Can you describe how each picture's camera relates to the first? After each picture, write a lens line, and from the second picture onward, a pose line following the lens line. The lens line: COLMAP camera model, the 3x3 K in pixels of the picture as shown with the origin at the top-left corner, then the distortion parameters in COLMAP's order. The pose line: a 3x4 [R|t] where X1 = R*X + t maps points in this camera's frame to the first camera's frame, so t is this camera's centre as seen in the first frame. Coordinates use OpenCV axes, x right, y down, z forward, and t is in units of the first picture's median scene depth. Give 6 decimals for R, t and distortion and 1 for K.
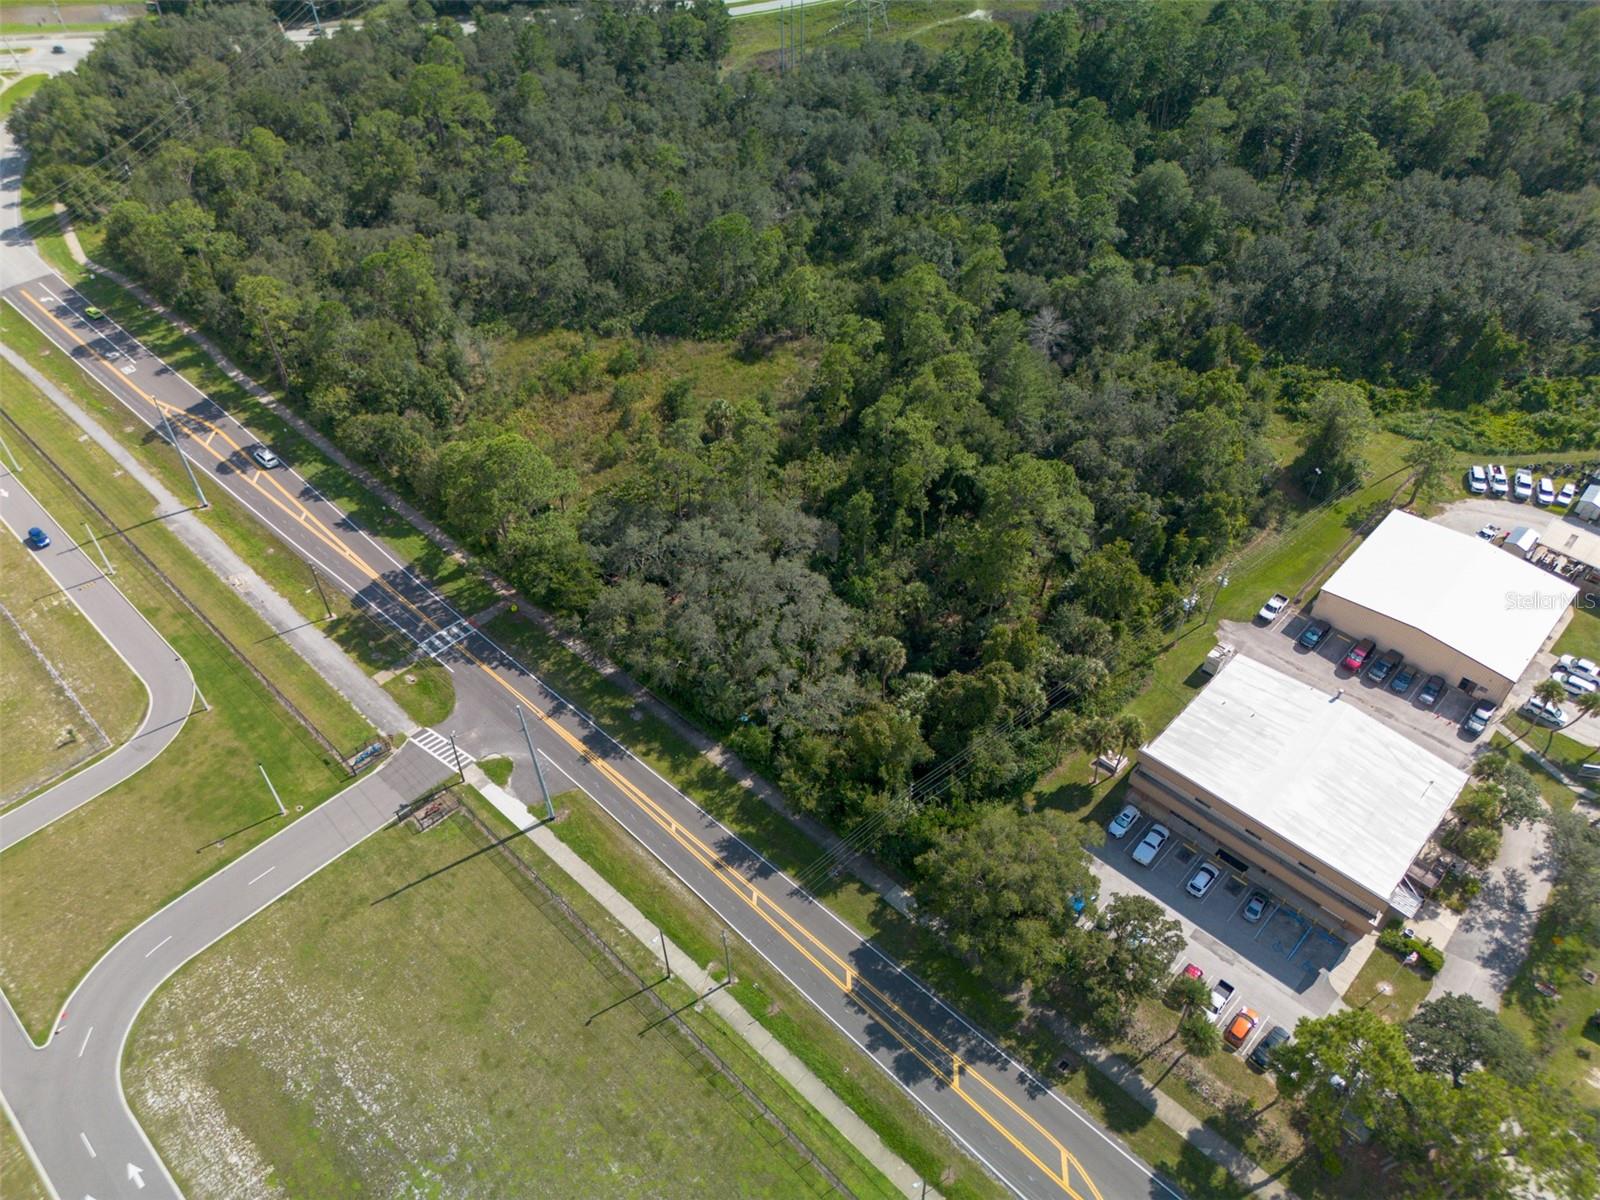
lens RADIAL K [[1137.5, 0, 800.0], [0, 1137.5, 600.0], [0, 0, 1]] dist [0.069005, -0.076645]
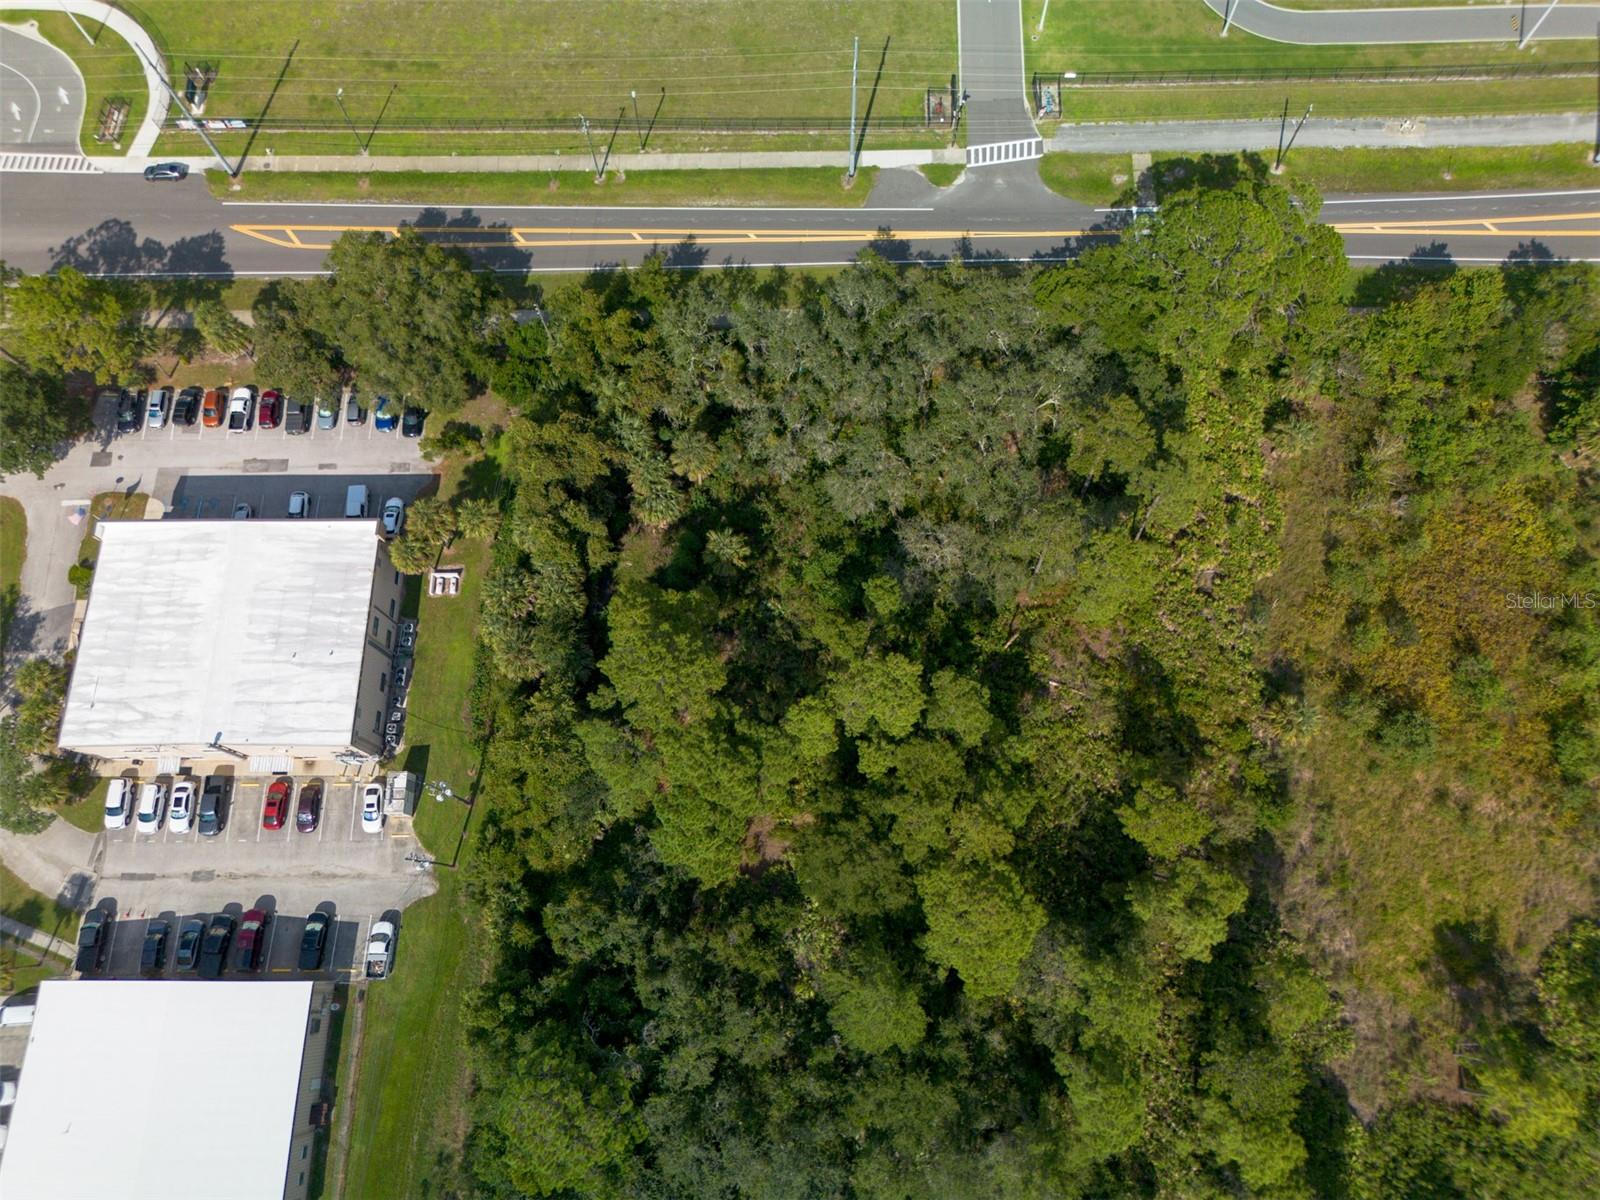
lens RADIAL K [[1124.9, 0, 800.2], [0, 1124.9, 608.4], [0, 0, 1]] dist [0.069273, -0.068613]
pose [[-0.728391, 0.658631, -0.188817, 0.258155], [-0.446699, -0.247535, 0.859759, -0.745557], [0.519526, 0.710585, 0.474513, 0.766563]]
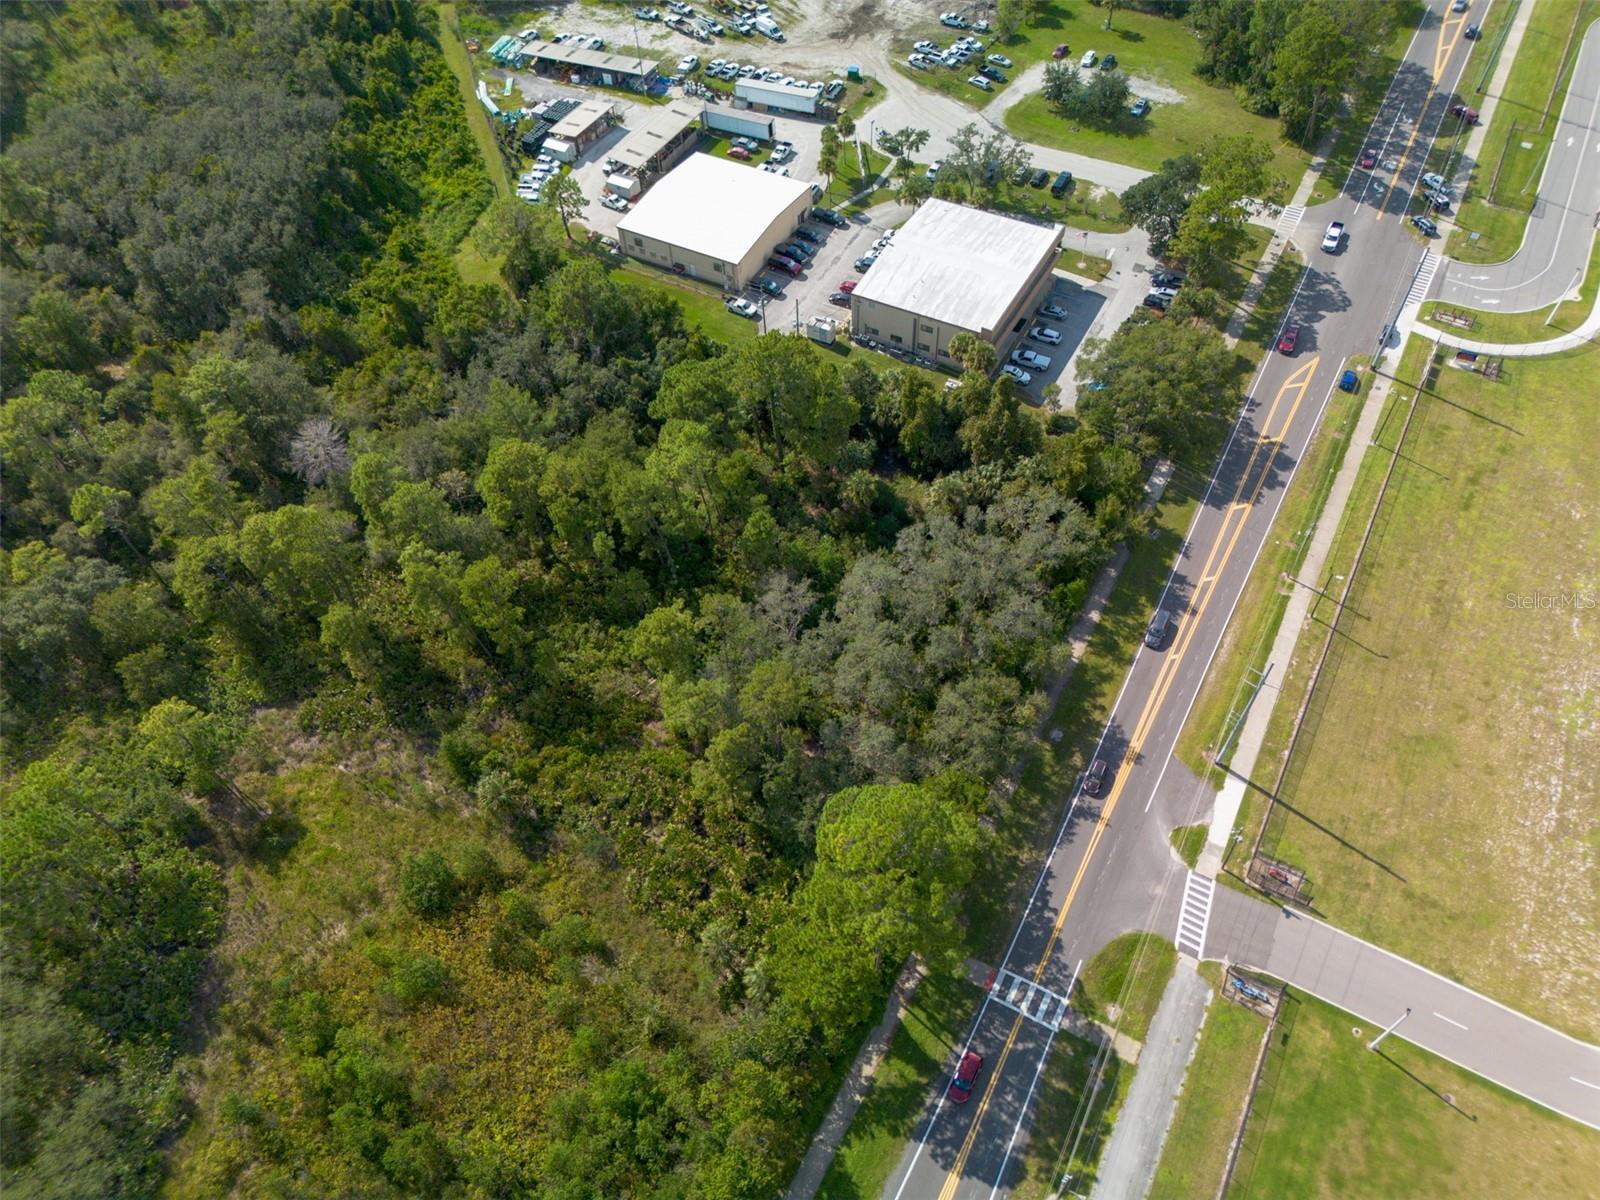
lens RADIAL K [[1124.9, 0, 800.2], [0, 1124.9, 608.4], [0, 0, 1]] dist [0.069273, -0.068613]
pose [[-0.251610, -0.751549, 0.609808, -0.603006], [0.693628, 0.299388, 0.655170, -0.700215], [-0.674962, 0.587827, 0.445966, 0.733831]]
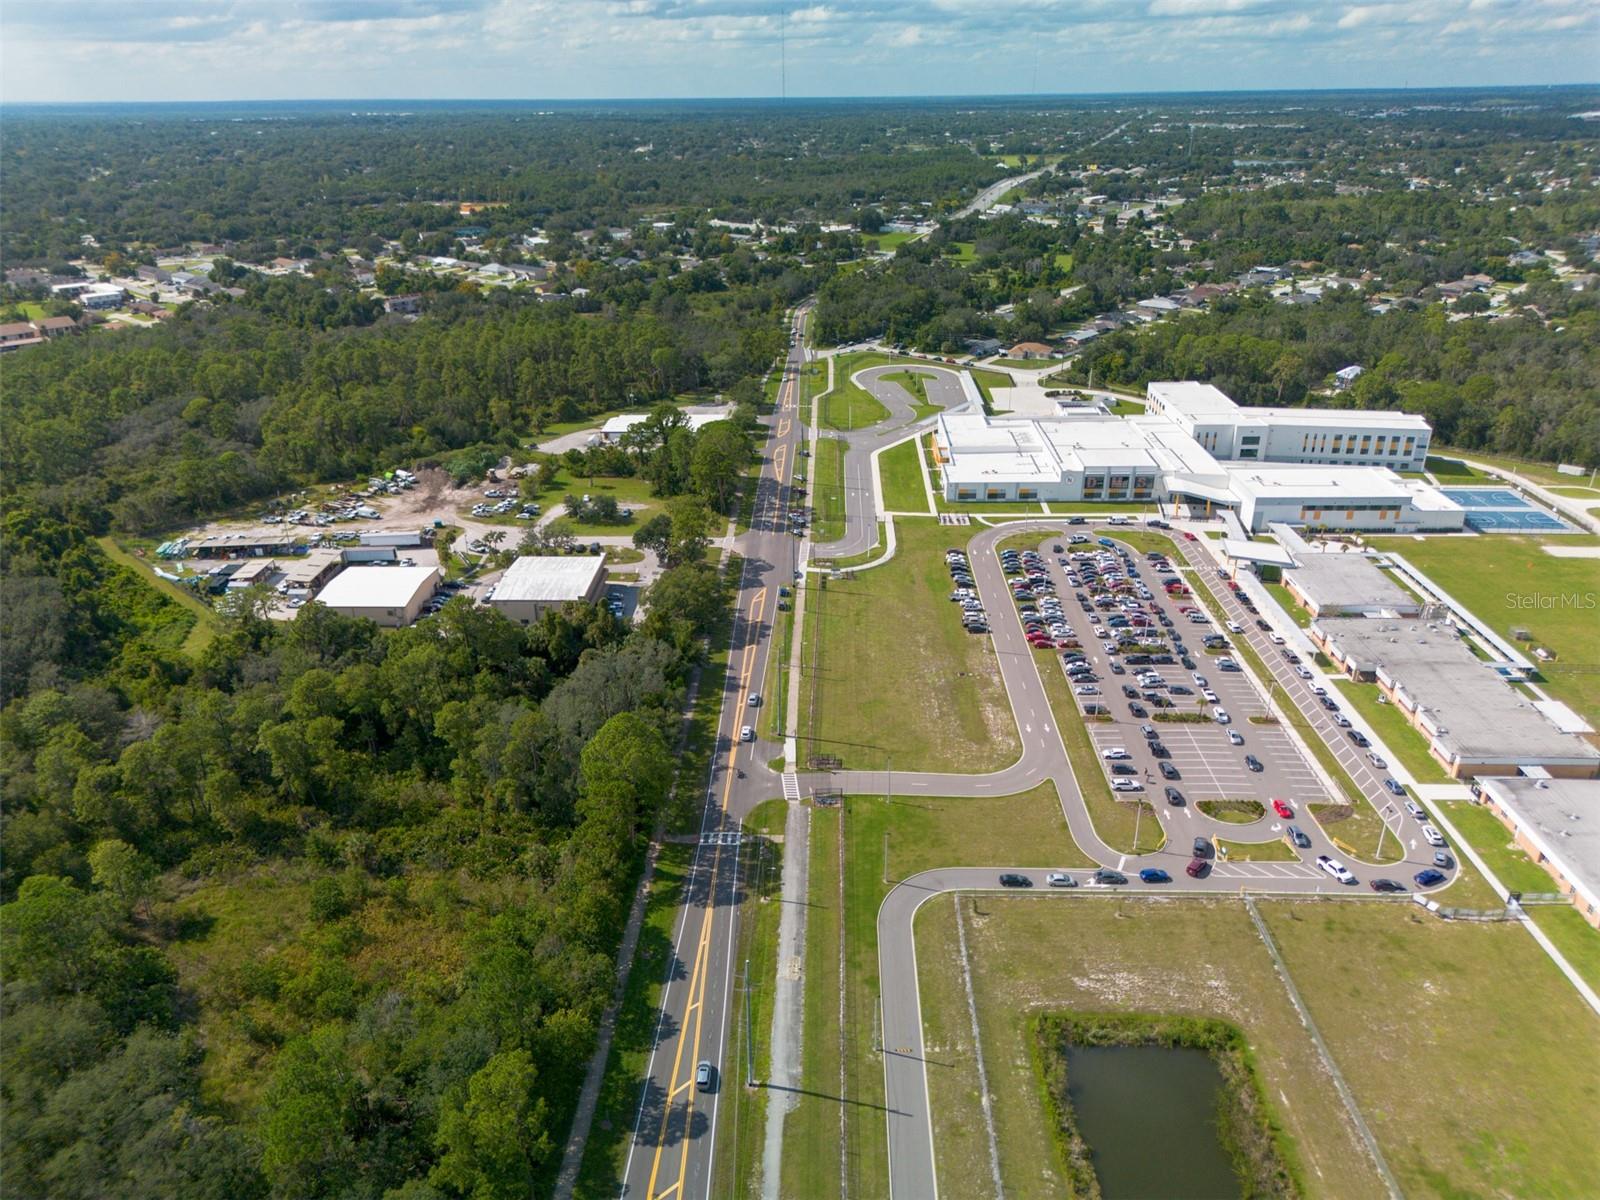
lens RADIAL K [[1124.9, 0, 800.2], [0, 1124.9, 608.4], [0, 0, 1]] dist [0.069273, -0.068613]
pose [[-0.668395, -0.295983, 0.682379, -1.319942], [0.523422, 0.464645, 0.714237, -1.075179], [-0.528466, 0.834565, -0.155642, 1.079442]]
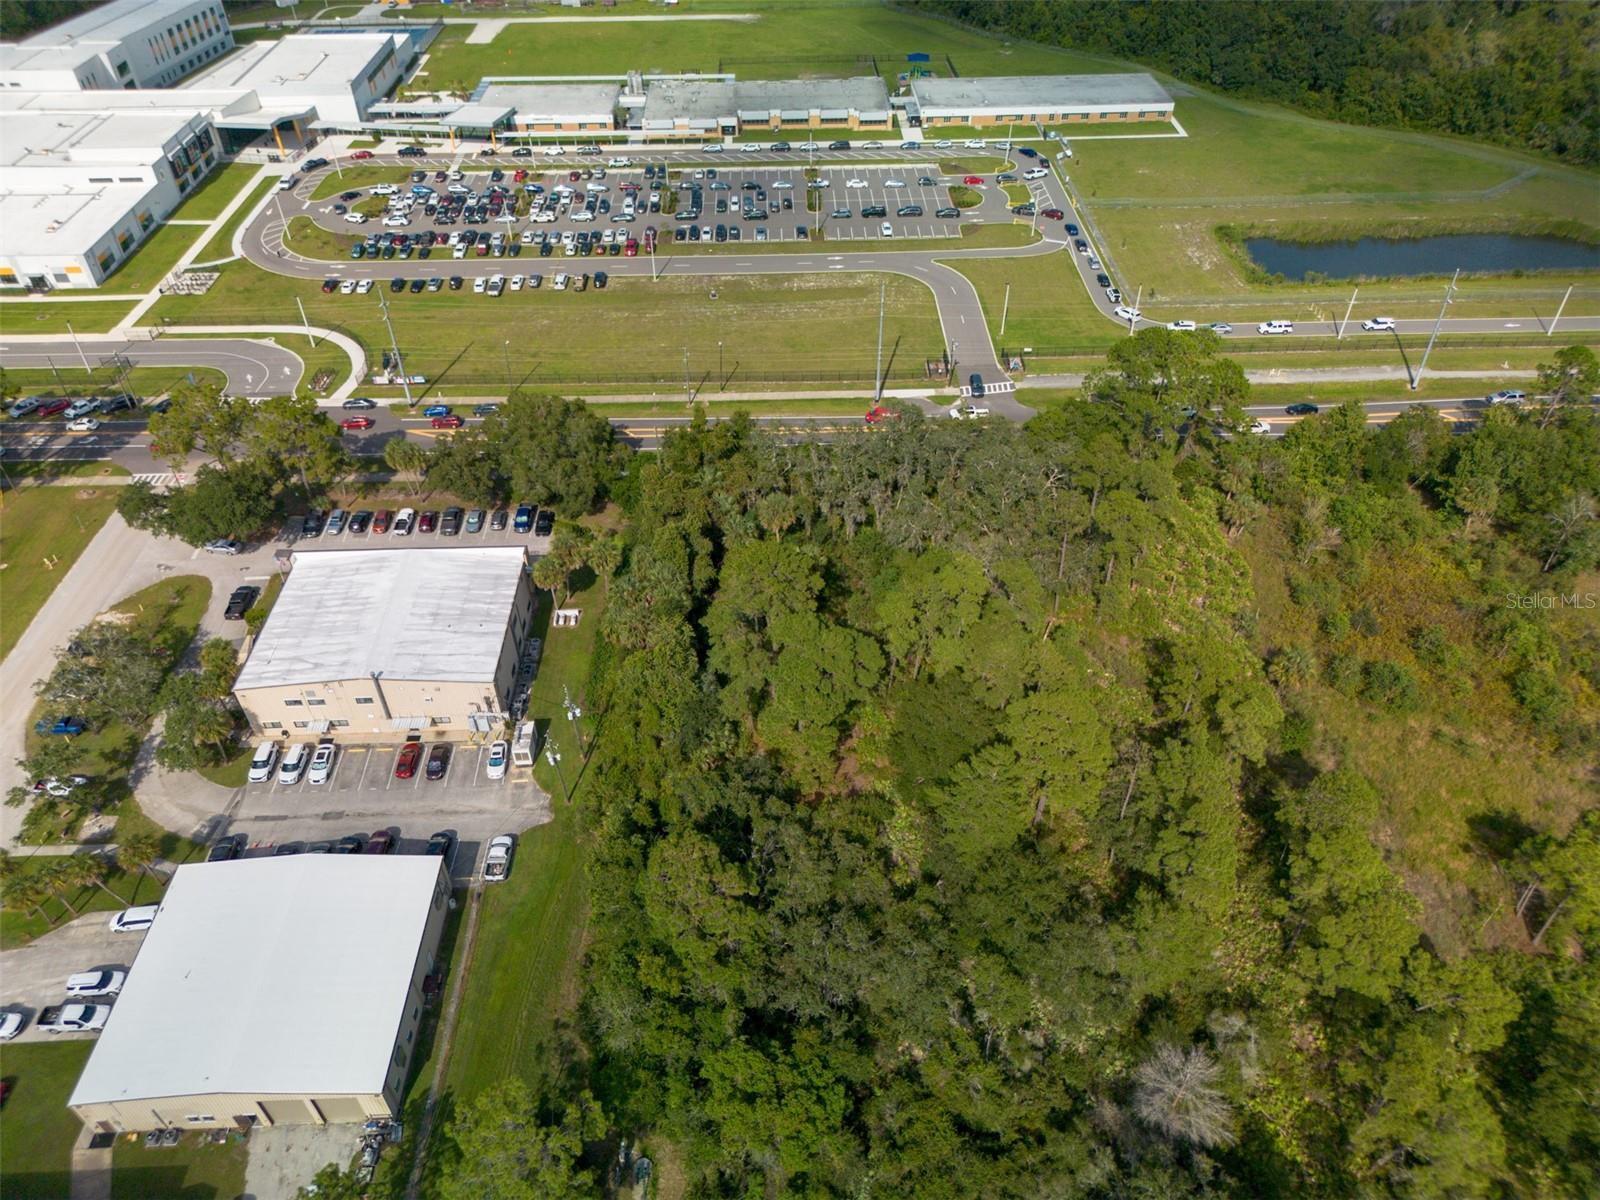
lens RADIAL K [[1137.5, 0, 800.0], [0, 1137.5, 600.0], [0, 0, 1]] dist [0.069005, -0.076645]
pose [[-0.703707, 0.473250, -0.529935, 0.680367], [-0.479747, 0.233654, 0.845724, -0.858766], [0.524061, 0.849376, 0.062616, 1.061709]]
